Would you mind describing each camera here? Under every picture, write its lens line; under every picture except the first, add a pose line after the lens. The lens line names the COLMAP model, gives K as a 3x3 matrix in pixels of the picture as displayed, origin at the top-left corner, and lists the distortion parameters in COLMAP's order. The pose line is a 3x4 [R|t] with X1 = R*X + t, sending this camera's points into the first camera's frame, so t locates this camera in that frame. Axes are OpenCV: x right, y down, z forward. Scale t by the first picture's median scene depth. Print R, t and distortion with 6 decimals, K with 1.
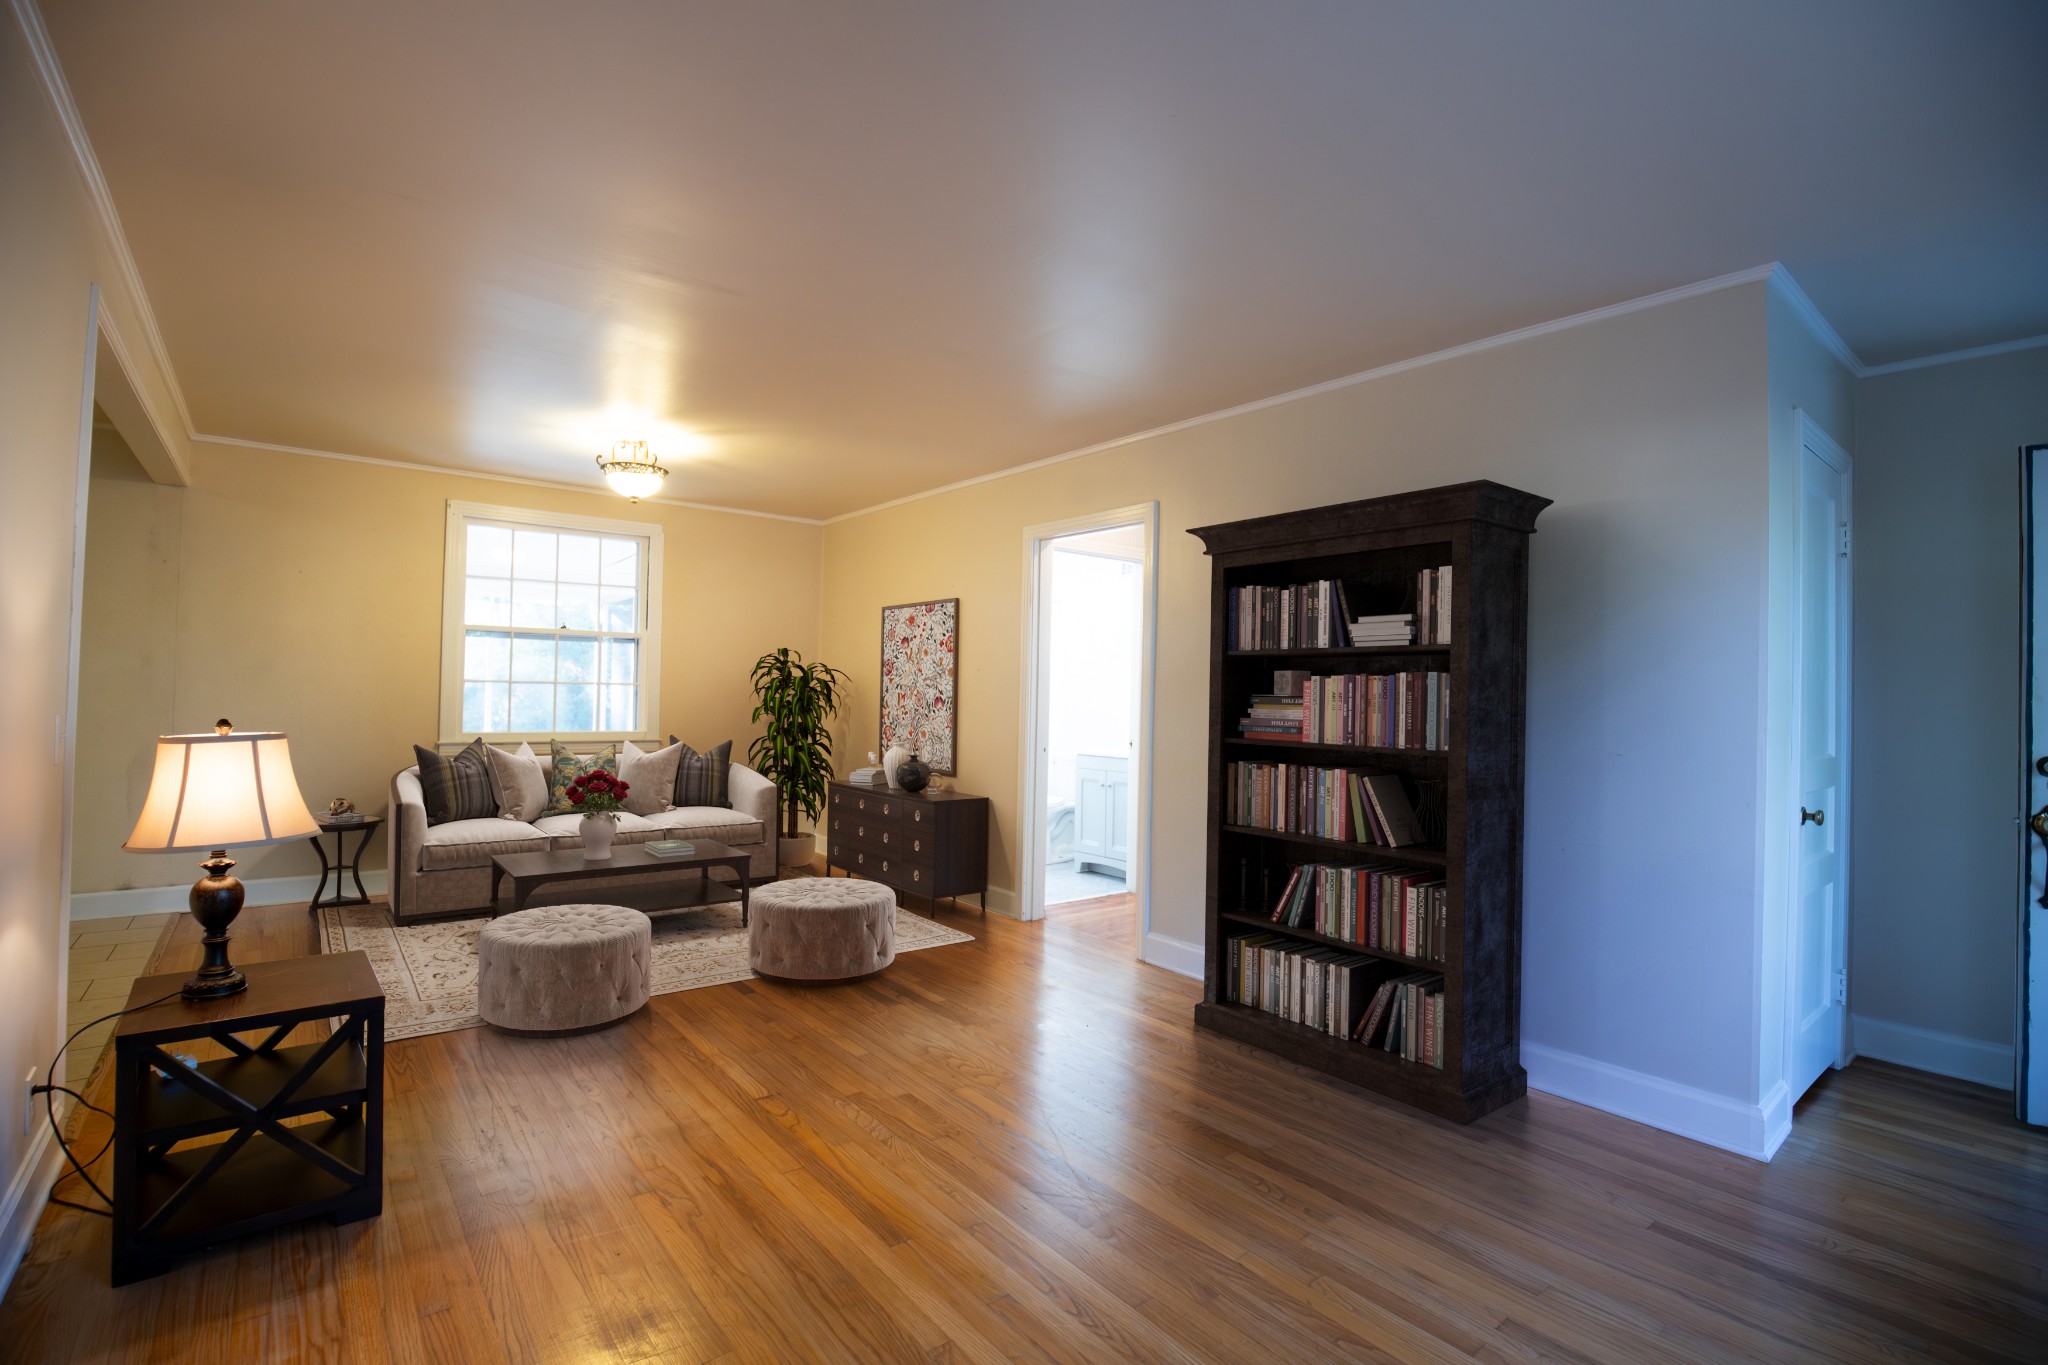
lens RADIAL K [[948.1, 0, 1018.2], [0, 948.1, 667.1], [0, 0, 1]] dist [-0.021834, -0.000152]
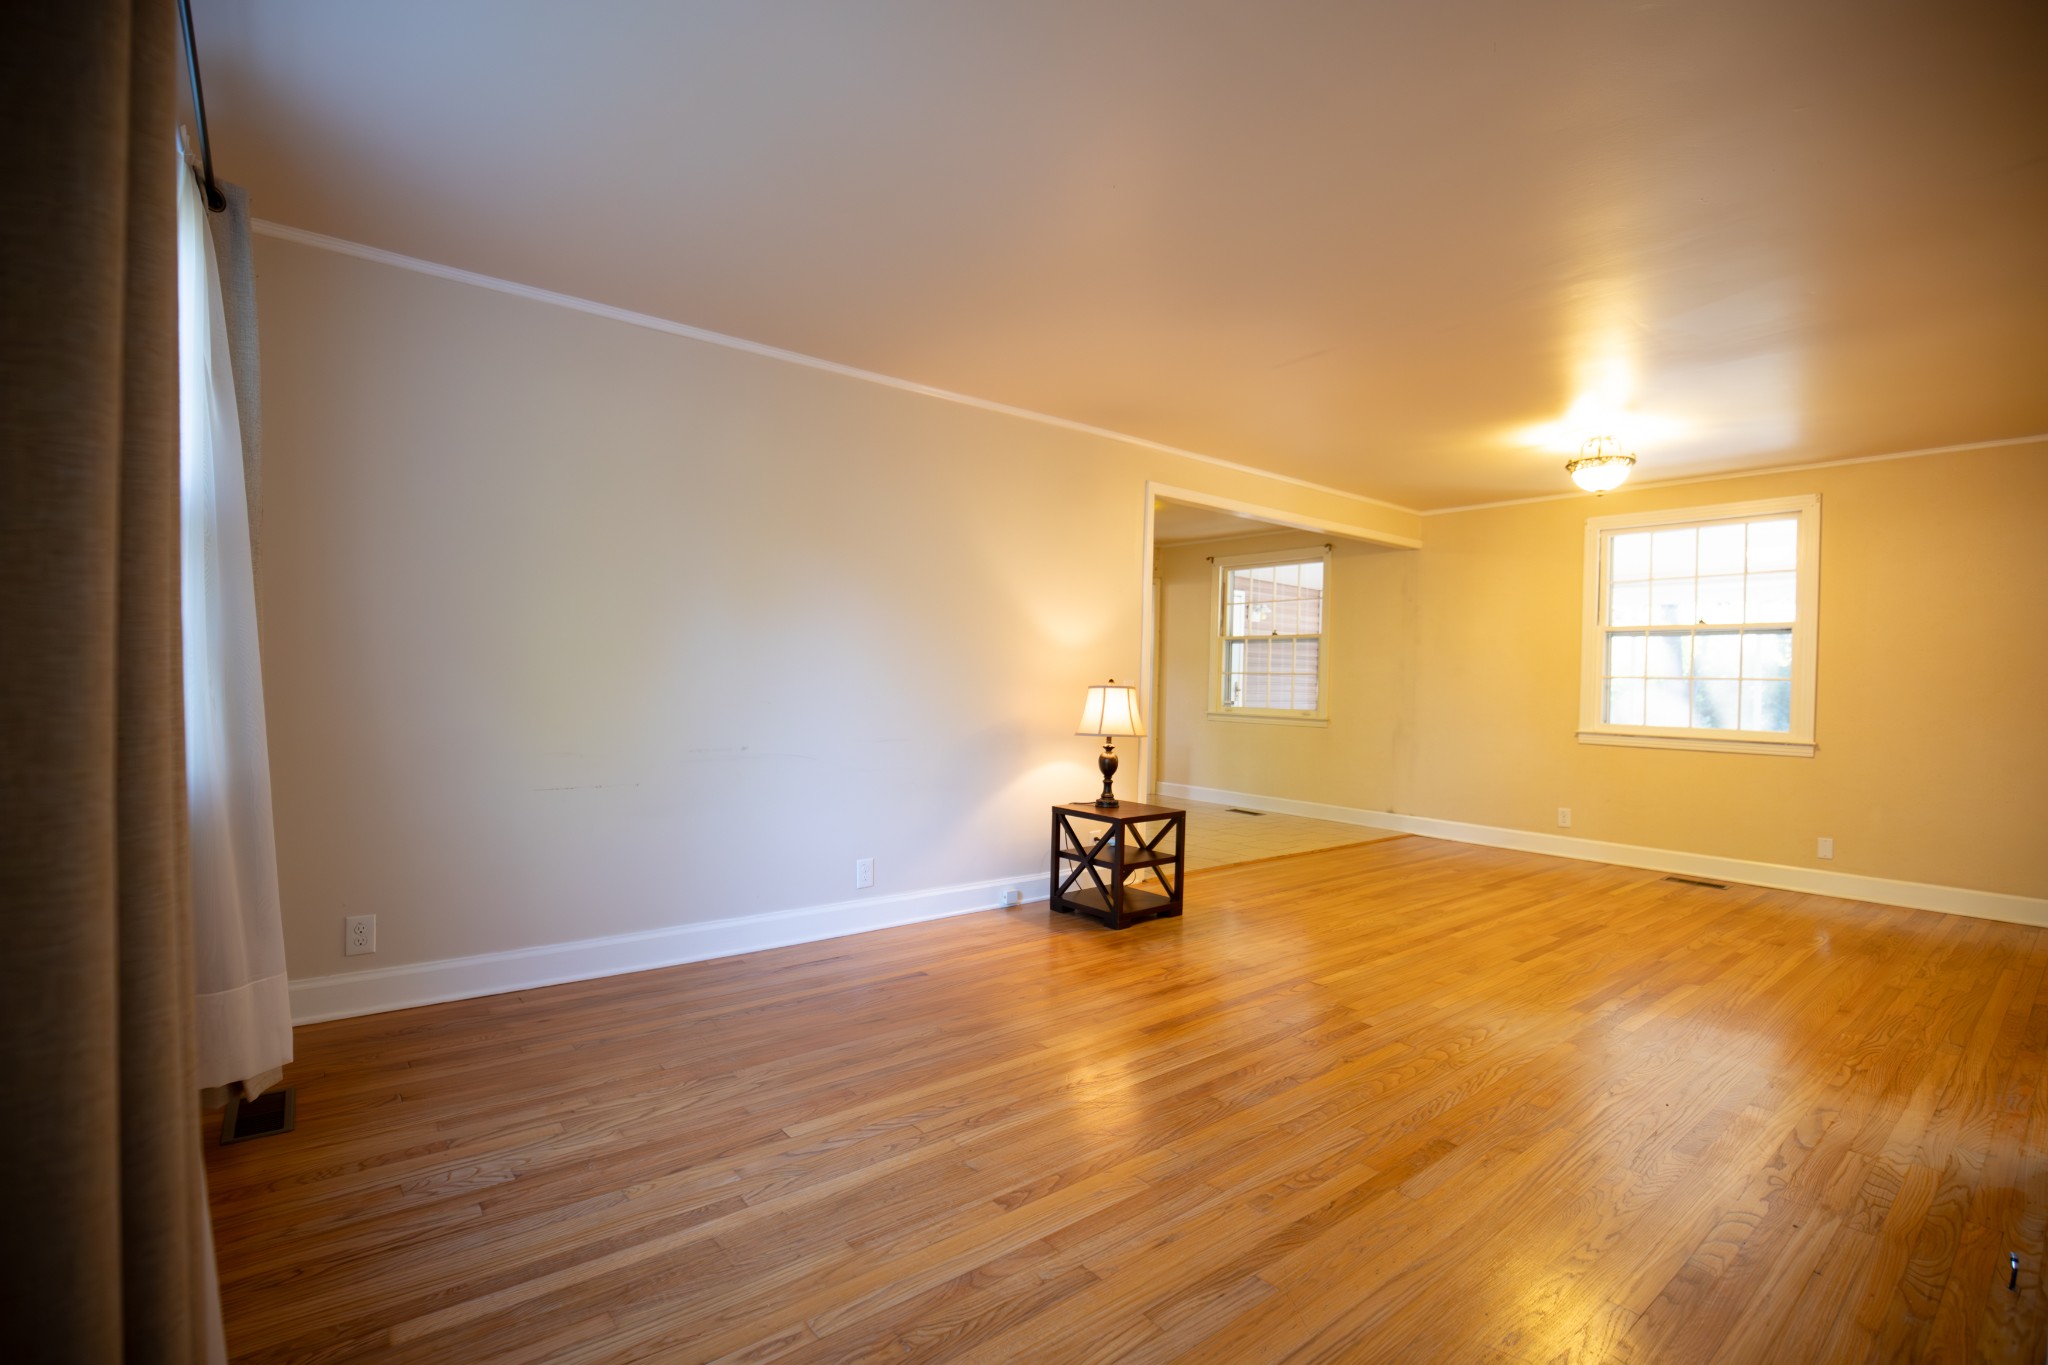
lens RADIAL K [[948.1, 0, 1018.2], [0, 948.1, 667.1], [0, 0, 1]] dist [-0.021834, -0.000152]
pose [[0.022511, -0.015378, -0.999628, 0.989790], [-0.004526, 0.999870, -0.015483, 0.048147], [0.999736, 0.004873, 0.022439, 0.555583]]
